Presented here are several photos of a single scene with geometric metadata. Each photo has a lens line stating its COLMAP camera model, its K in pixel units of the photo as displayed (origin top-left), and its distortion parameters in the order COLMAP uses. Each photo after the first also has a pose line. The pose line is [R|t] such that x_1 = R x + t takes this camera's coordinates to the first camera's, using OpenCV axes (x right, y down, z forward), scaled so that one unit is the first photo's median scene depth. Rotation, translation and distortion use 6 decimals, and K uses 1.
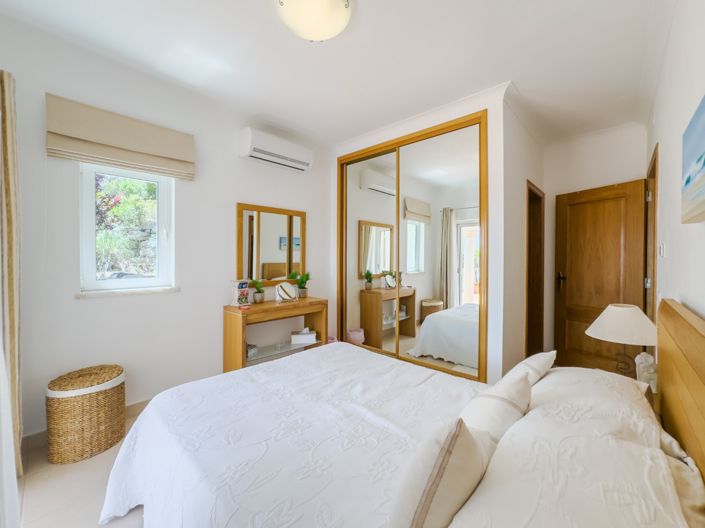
lens RADIAL K [[289.2, 0, 352.1], [0, 289.2, 258.6], [0, 0, 1]] dist [0.002792, 0.002954]
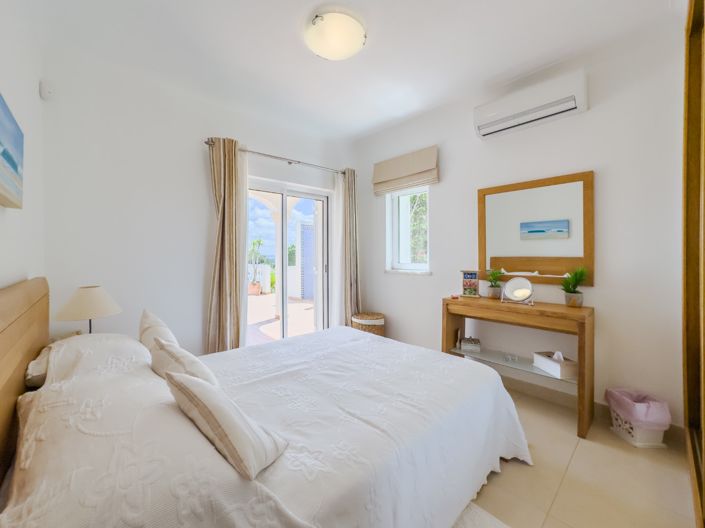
lens RADIAL K [[289.2, 0, 351.2], [0, 289.2, 251.6], [0, 0, 1]] dist [0.002792, 0.002954]
pose [[-0.063682, -0.004470, -0.997960, 0.671835], [0.000573, 0.999990, -0.004515, 0.019450], [0.997970, -0.000860, -0.063678, 0.731751]]
